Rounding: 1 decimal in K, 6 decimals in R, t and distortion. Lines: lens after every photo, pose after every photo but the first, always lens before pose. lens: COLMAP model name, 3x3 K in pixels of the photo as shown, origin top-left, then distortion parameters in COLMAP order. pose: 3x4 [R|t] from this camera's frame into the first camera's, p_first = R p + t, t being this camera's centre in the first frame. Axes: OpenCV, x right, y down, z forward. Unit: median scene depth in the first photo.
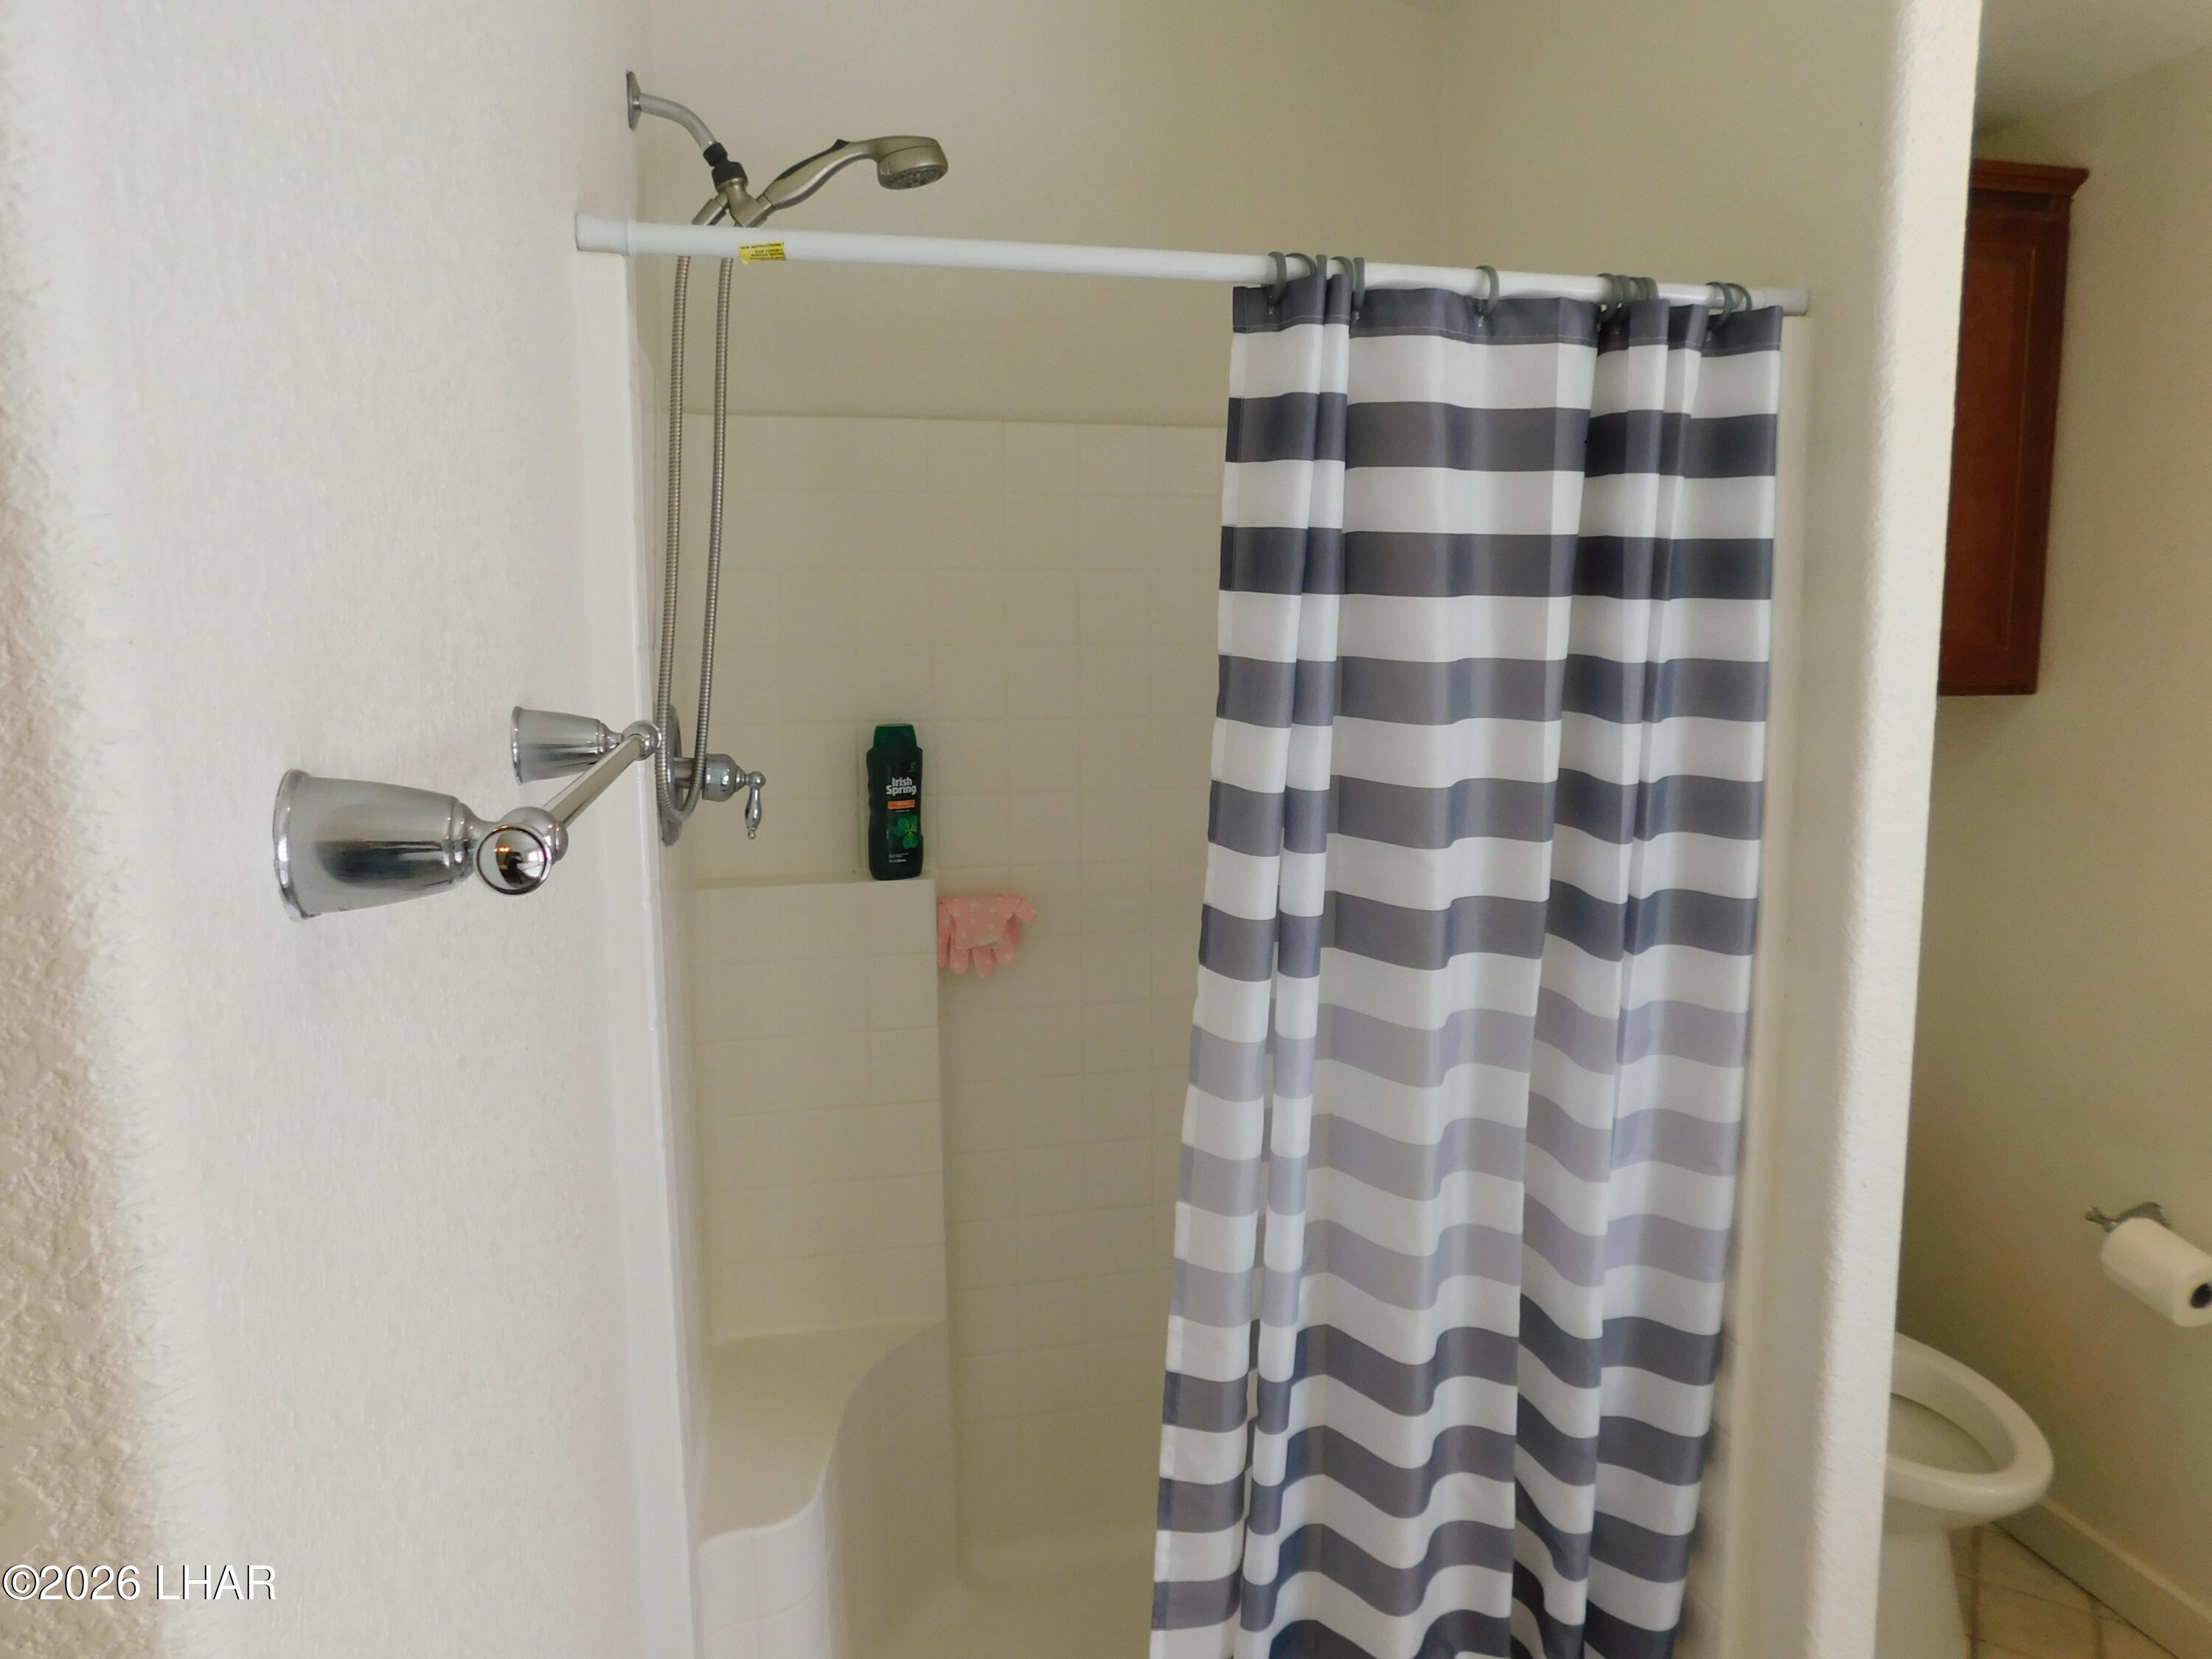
lens RADIAL K [[1463.9, 0, 1109.8], [0, 1463.9, 805.1], [0, 0, 1]] dist [-0.058066, 0.045798]
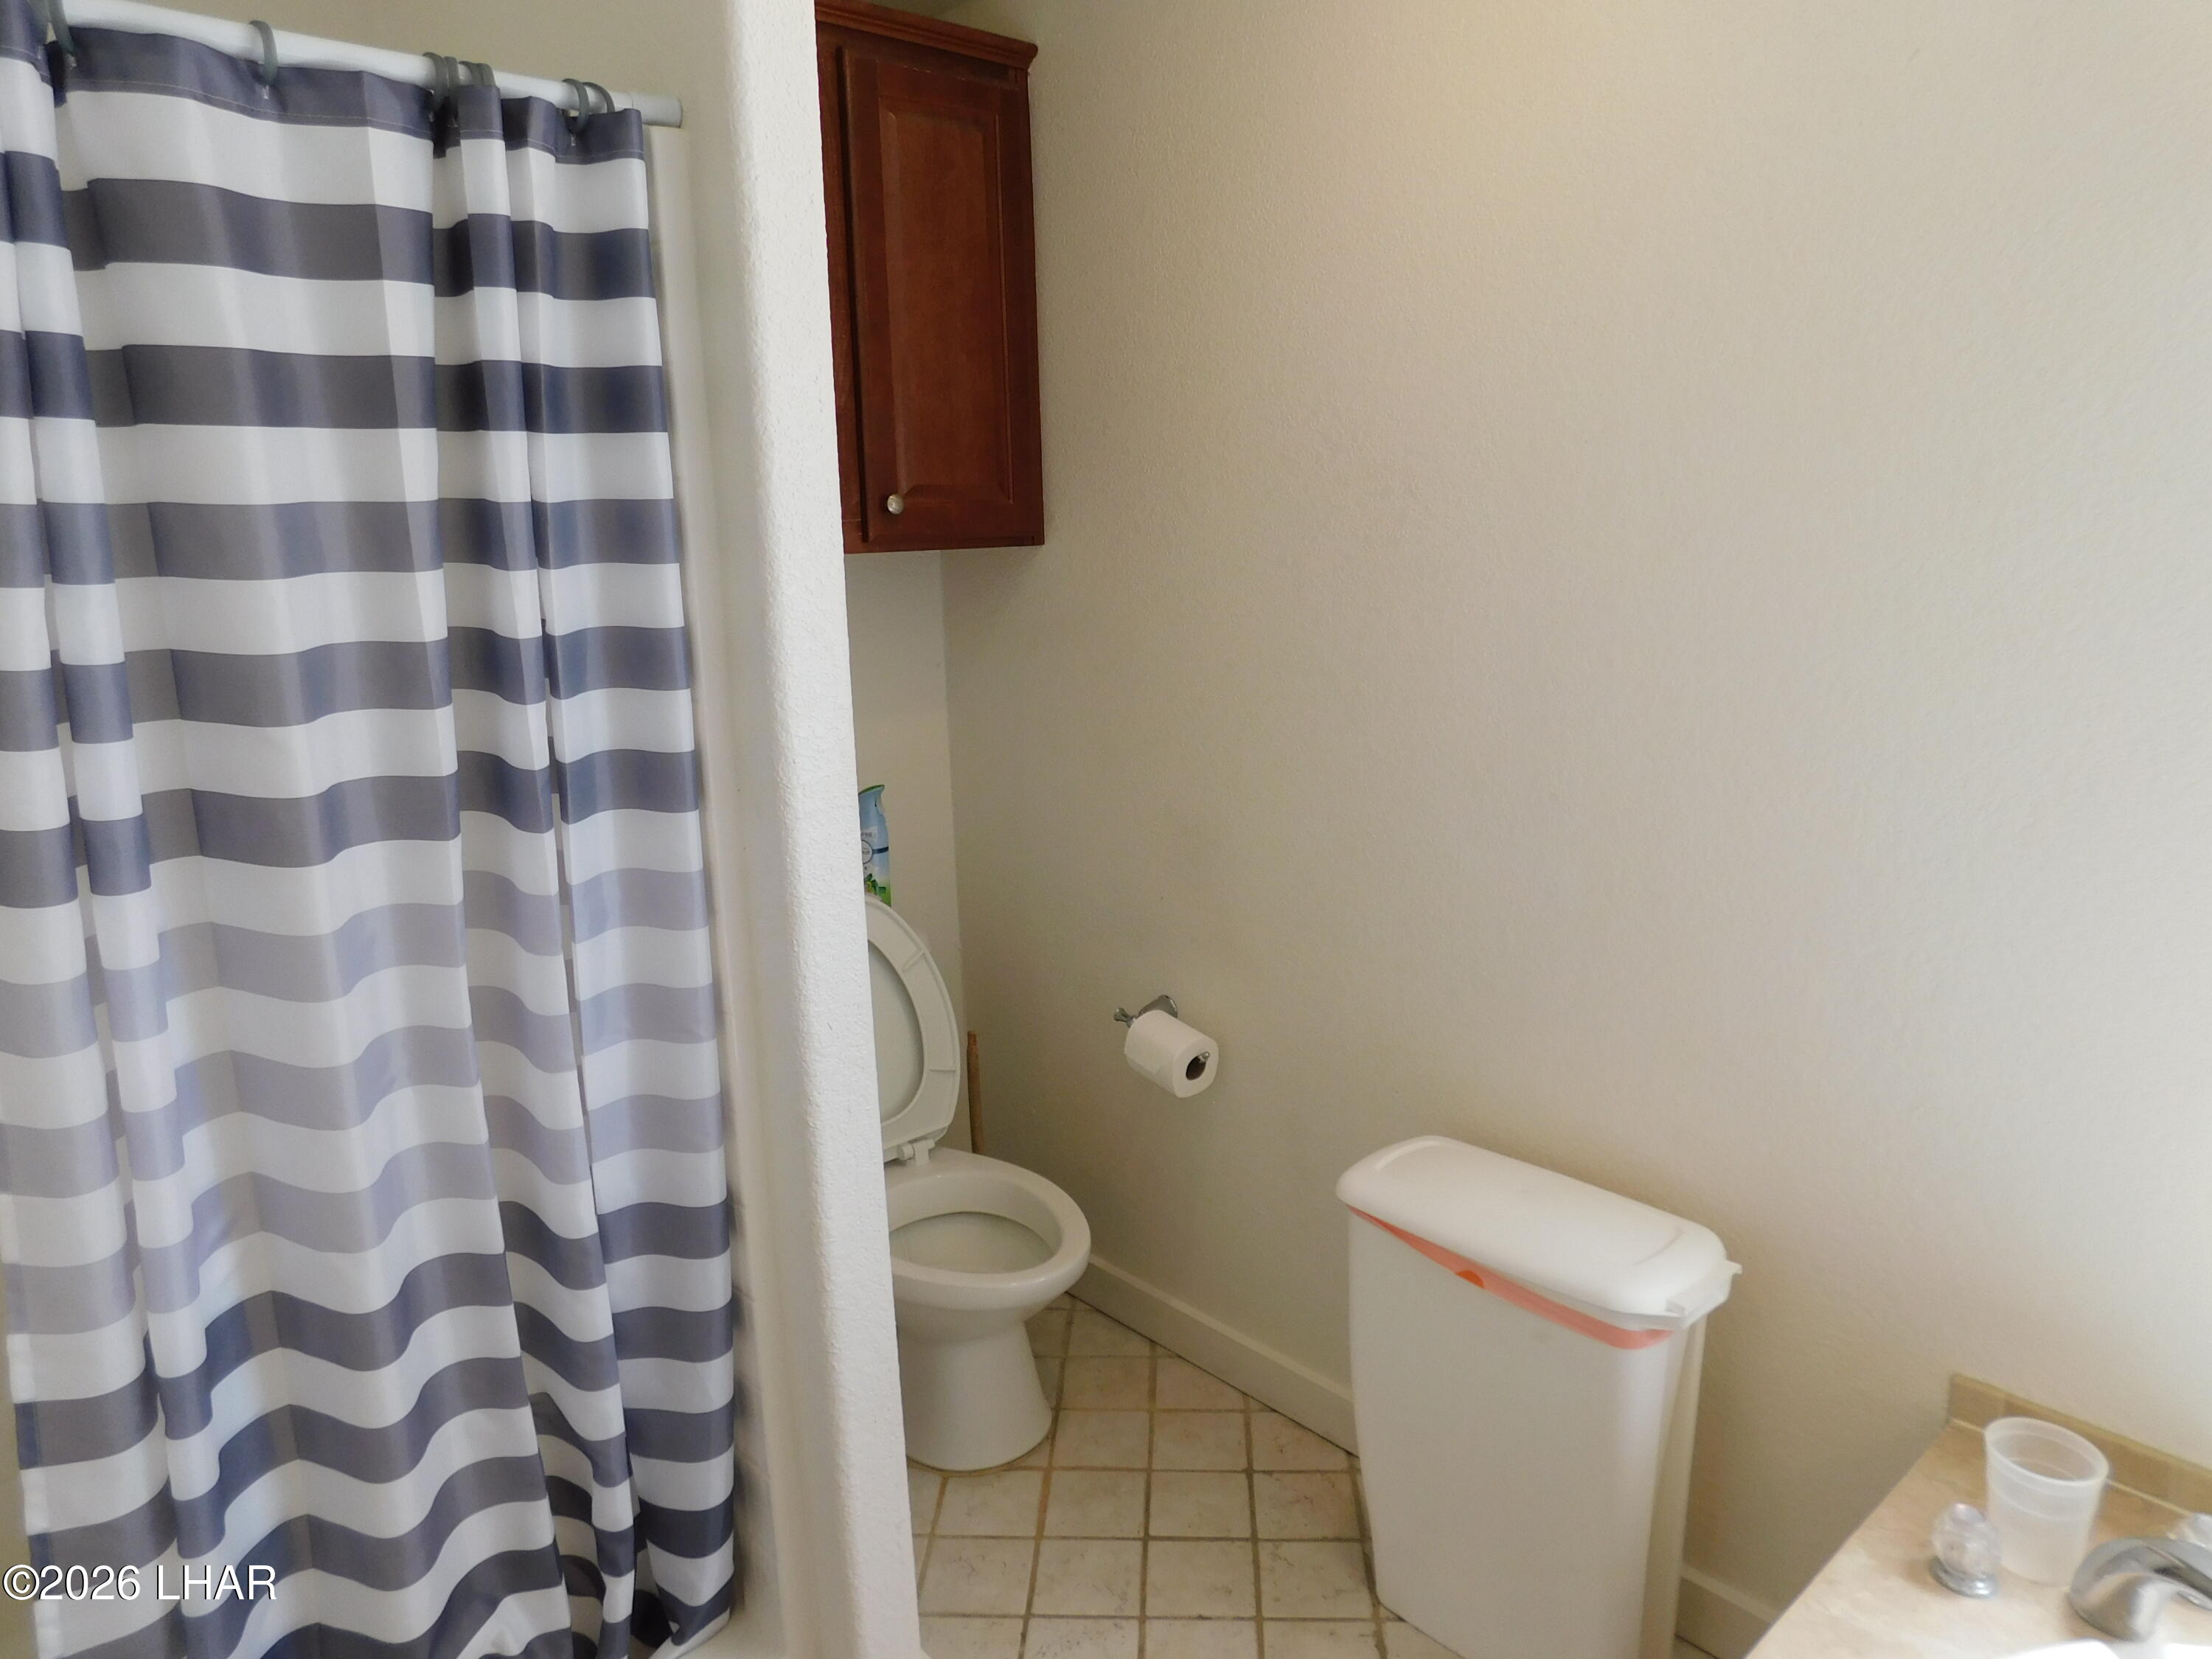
lens RADIAL K [[1463.9, 0, 1120.9], [0, 1463.9, 795.4], [0, 0, 1]] dist [-0.058066, 0.045798]
pose [[0.874800, -0.104273, 0.473129, 0.230938], [0.075817, 0.993997, 0.078884, 0.038505], [-0.478514, -0.033136, 0.877454, 0.021008]]
